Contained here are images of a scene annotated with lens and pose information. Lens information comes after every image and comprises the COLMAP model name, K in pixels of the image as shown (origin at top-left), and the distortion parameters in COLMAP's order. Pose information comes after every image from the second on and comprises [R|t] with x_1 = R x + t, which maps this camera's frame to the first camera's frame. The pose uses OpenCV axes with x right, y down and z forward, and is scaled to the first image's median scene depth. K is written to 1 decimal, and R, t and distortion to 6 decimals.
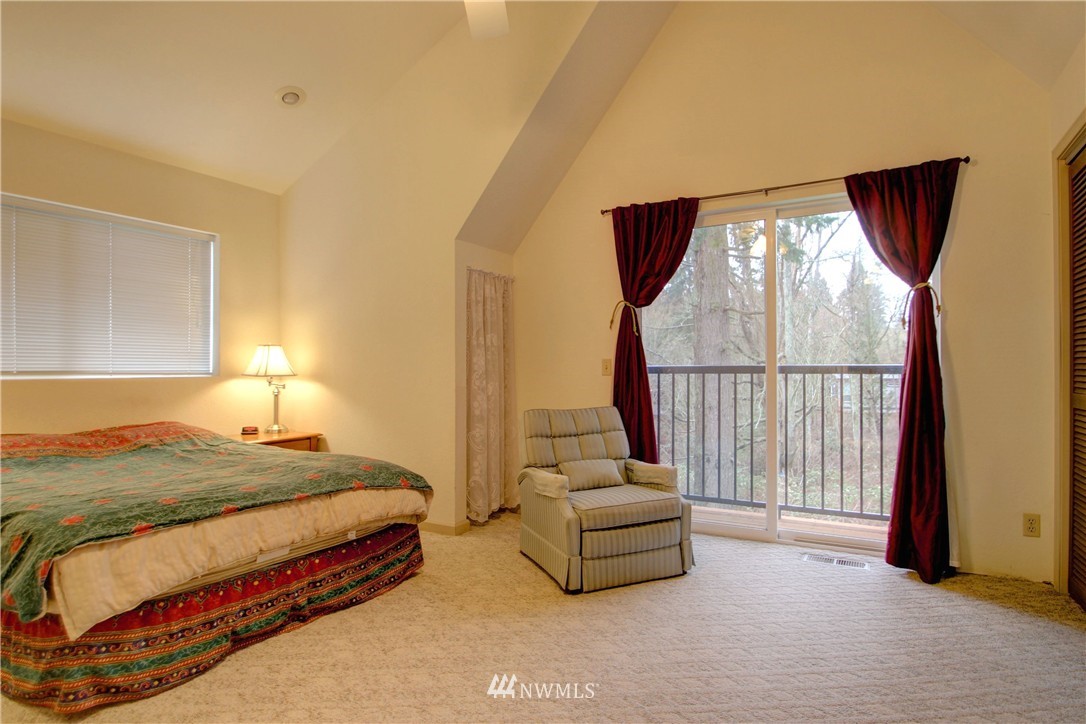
lens RADIAL K [[585.4, 0, 554.6], [0, 585.4, 379.8], [0, 0, 1]] dist [-0.014184, -0.000326]
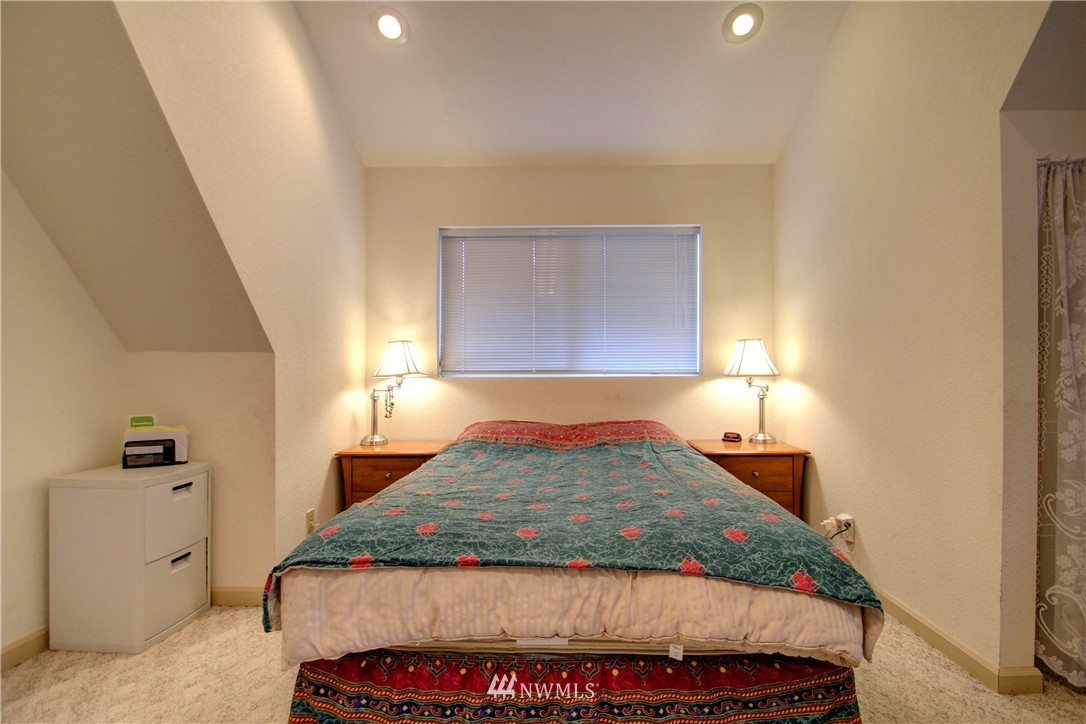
lens RADIAL K [[505.9, 0, 558.4], [0, 505.9, 369.5], [0, 0, 1]] dist [0.017036, -0.019481]
pose [[0.484930, -0.003134, -0.874547, 0.039592], [-0.011575, 0.999883, -0.010001, -0.008244], [0.874476, 0.014973, 0.484837, 0.643655]]
